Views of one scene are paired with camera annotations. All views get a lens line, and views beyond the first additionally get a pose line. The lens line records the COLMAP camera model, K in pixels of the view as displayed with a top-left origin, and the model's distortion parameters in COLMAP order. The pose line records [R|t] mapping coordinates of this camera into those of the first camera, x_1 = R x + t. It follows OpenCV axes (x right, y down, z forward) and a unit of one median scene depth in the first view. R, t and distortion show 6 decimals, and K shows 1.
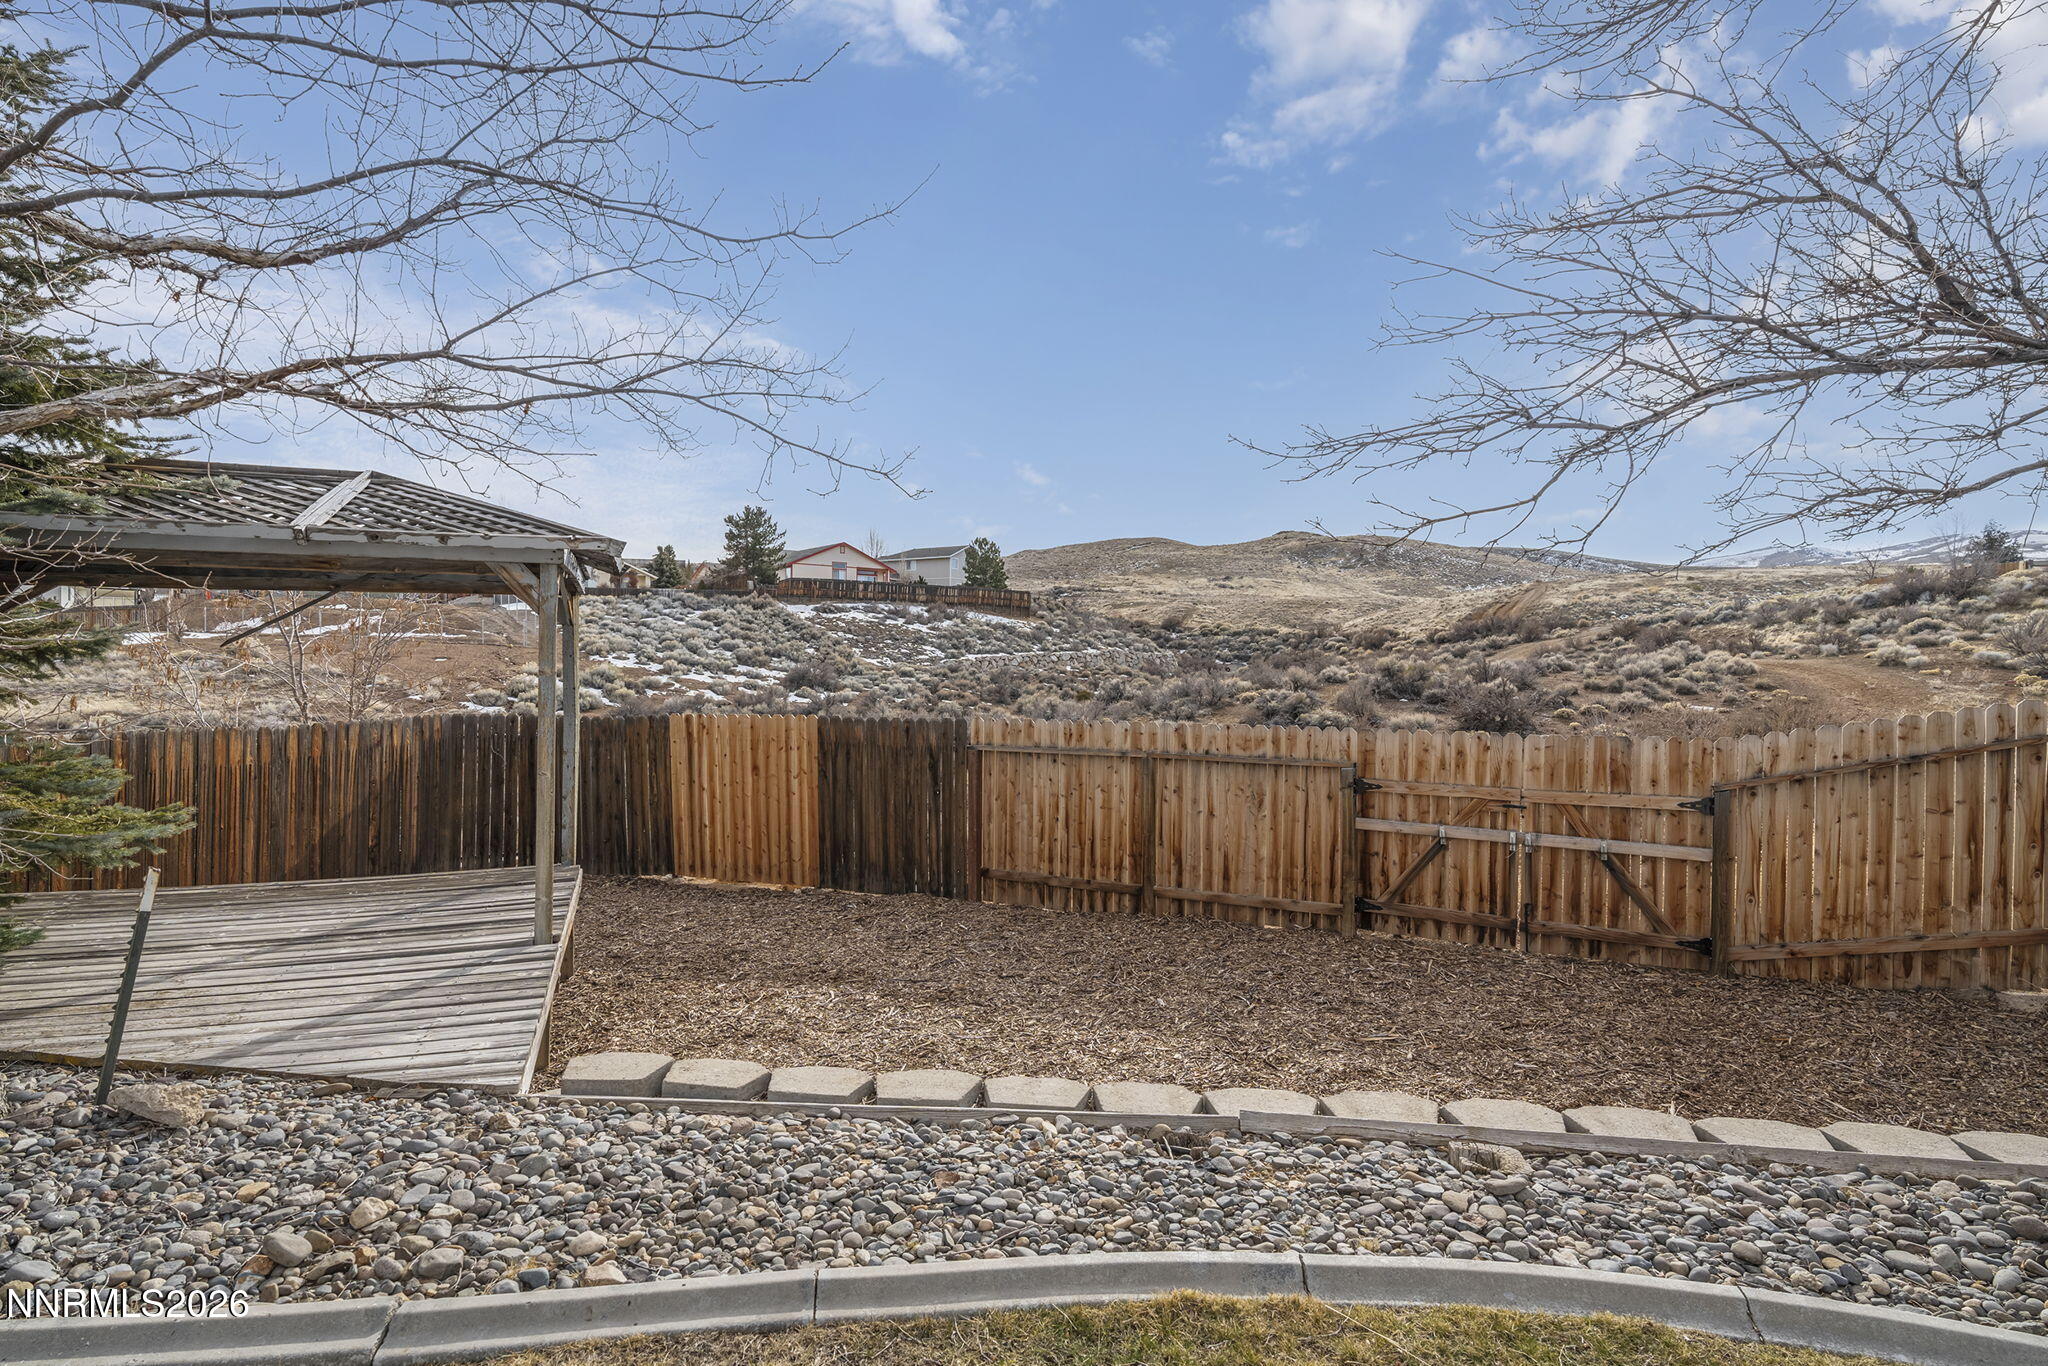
lens RADIAL K [[1050.3, 0, 1017.3], [0, 1050.3, 683.6], [0, 0, 1]] dist [-0.006458, 0.009503]
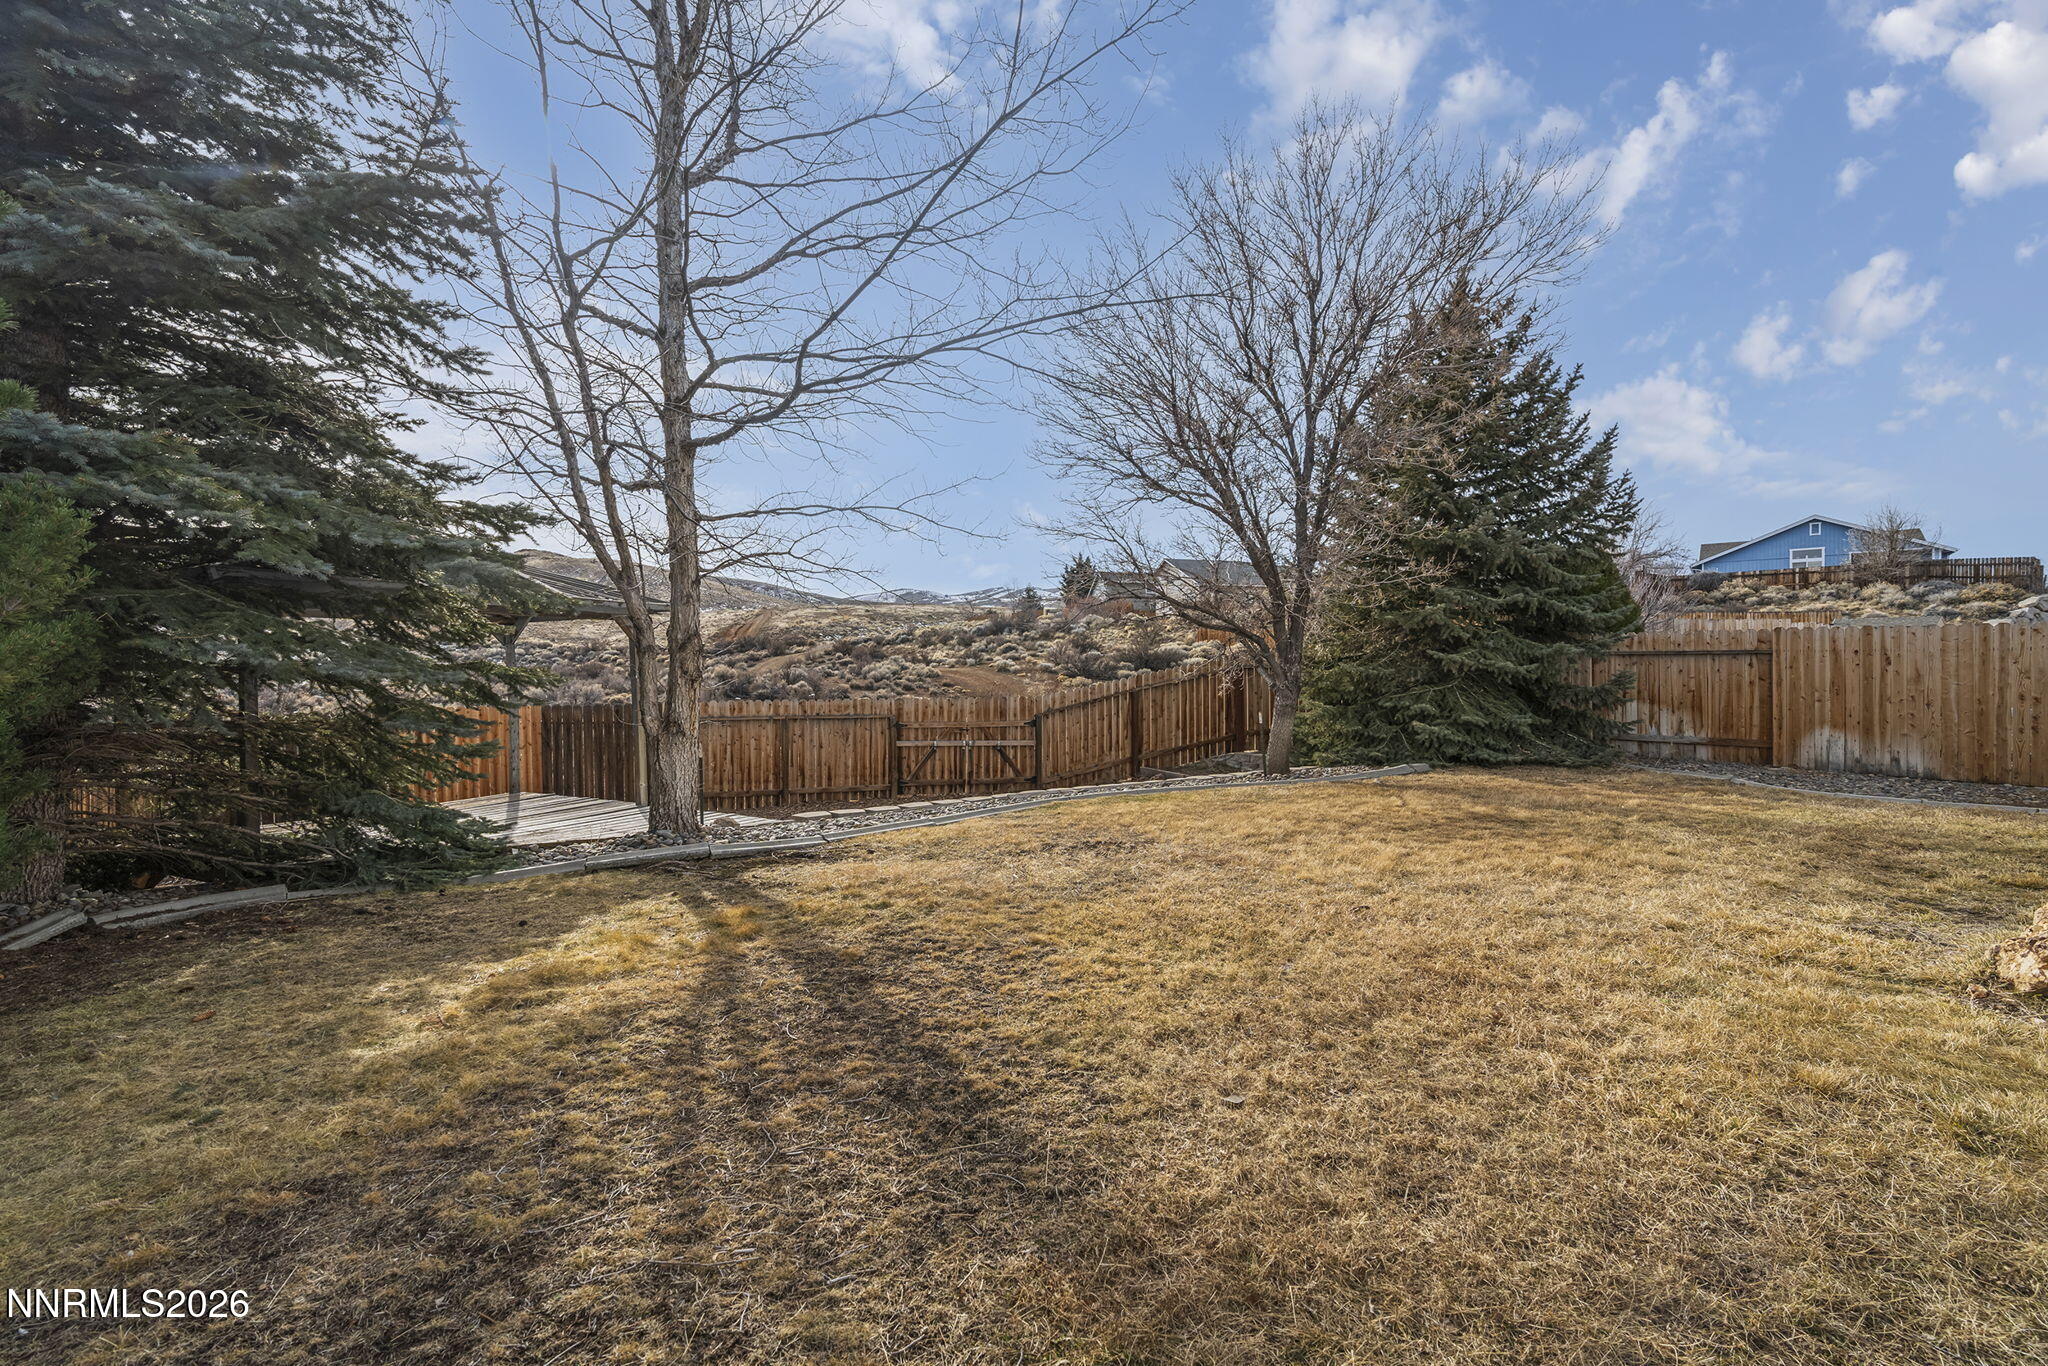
lens RADIAL K [[920.5, 0, 1024.9], [0, 920.5, 696.4], [0, 0, 1]] dist [-0.002303, 0.001910]
pose [[0.729890, -0.024097, 0.683140, -0.124592], [0.020590, 0.999700, 0.013265, 0.003477], [-0.683255, 0.004384, 0.730167, -0.085804]]
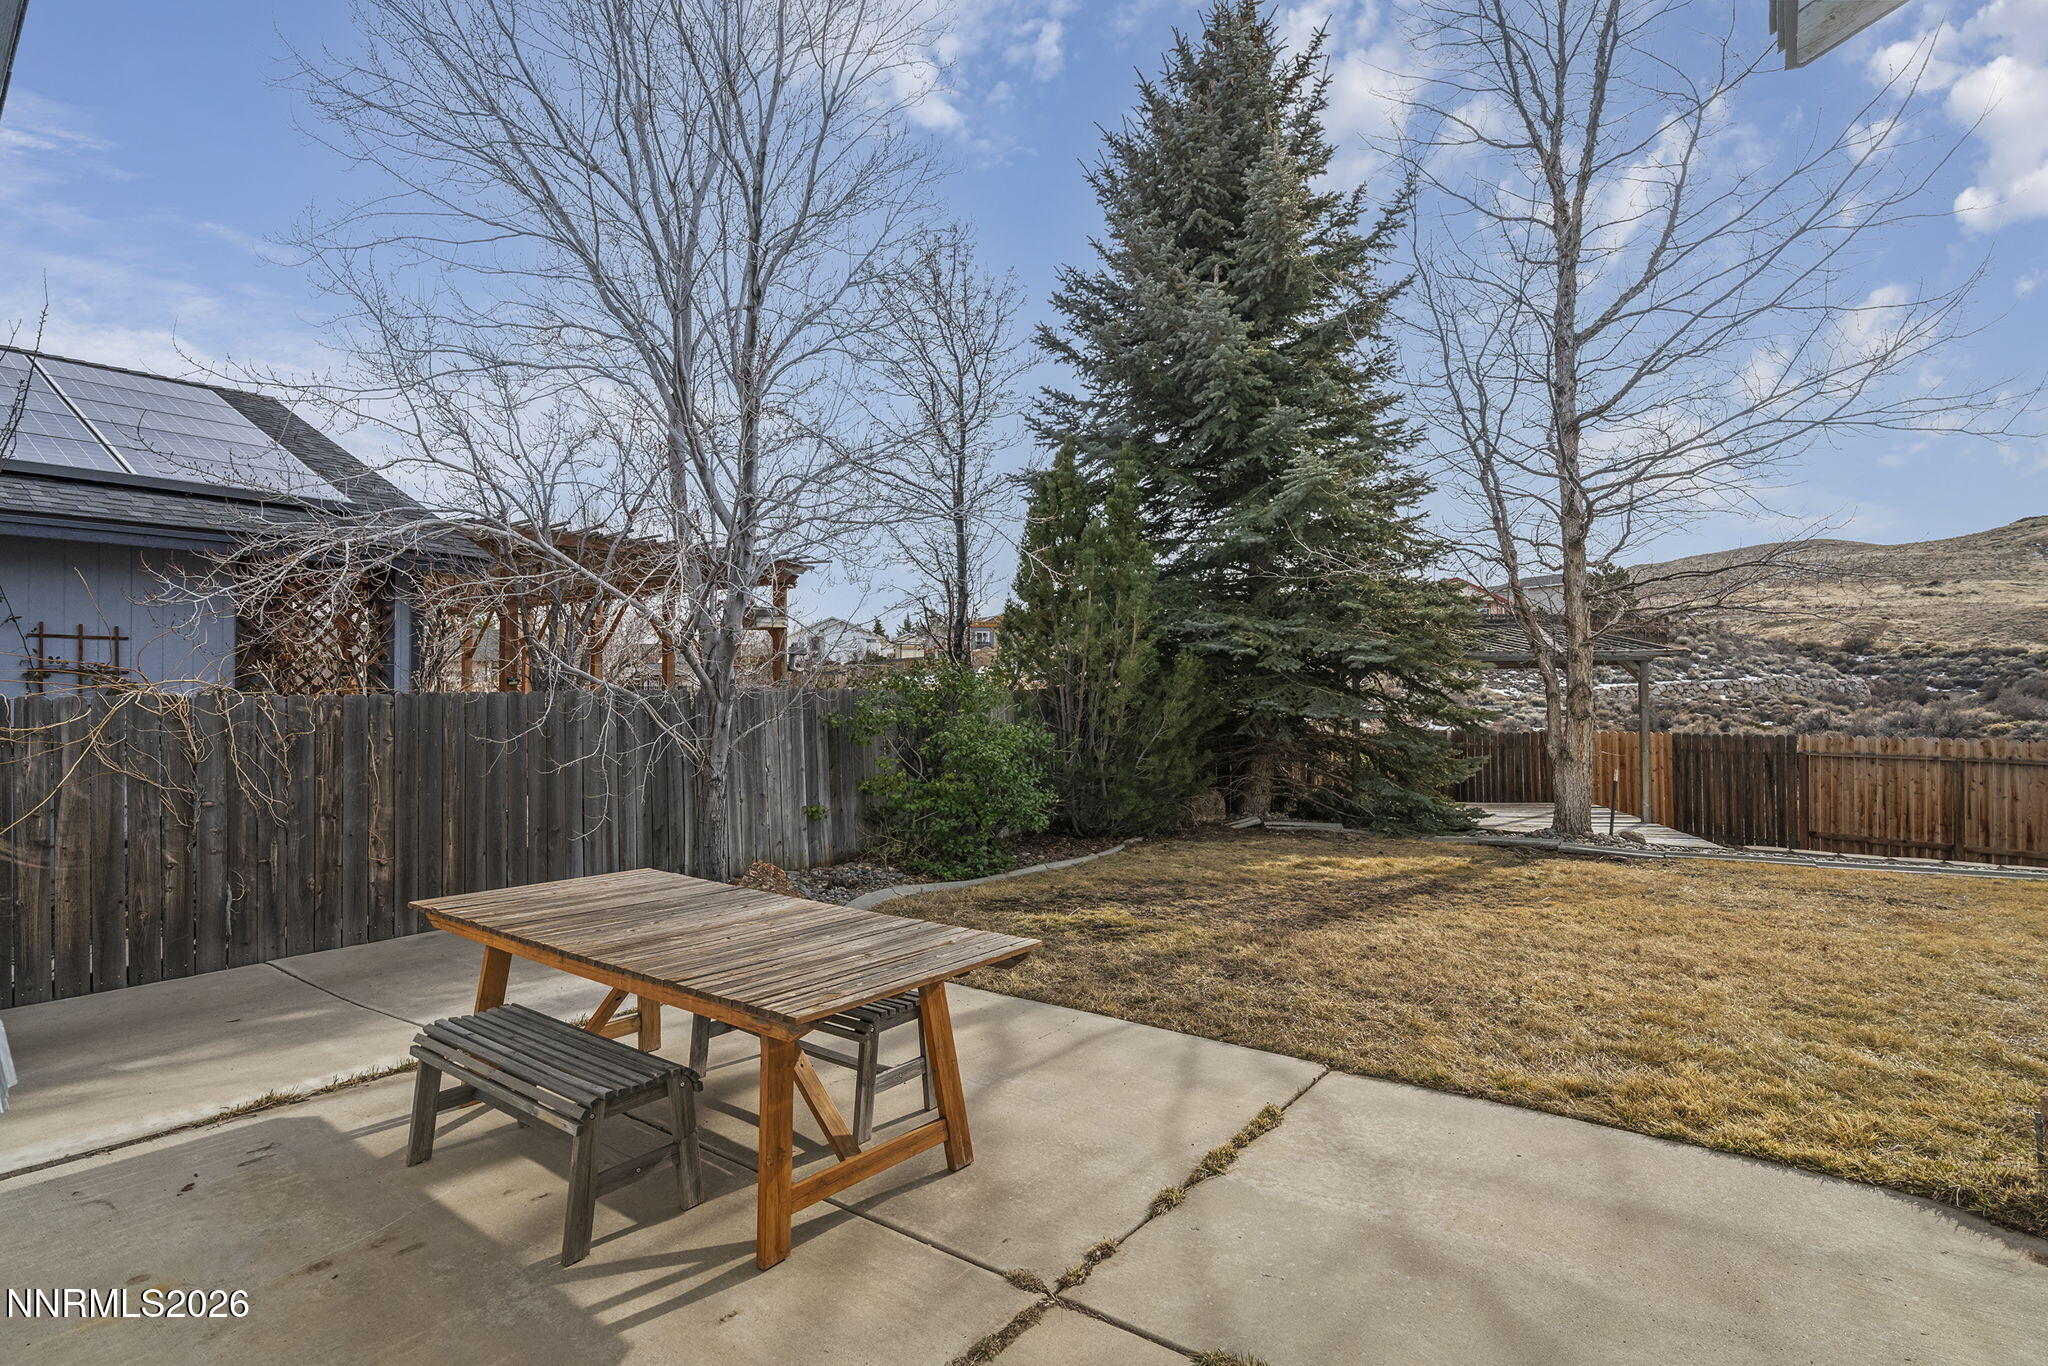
lens RADIAL K [[1050.3, 0, 1029.6], [0, 1050.3, 681.0], [0, 0, 1]] dist [-0.006458, 0.009503]
pose [[0.871456, -0.011221, -0.490346, -0.056346], [-0.003957, 0.999545, -0.029906, 0.001034], [0.490458, 0.028002, 0.871015, -0.187507]]
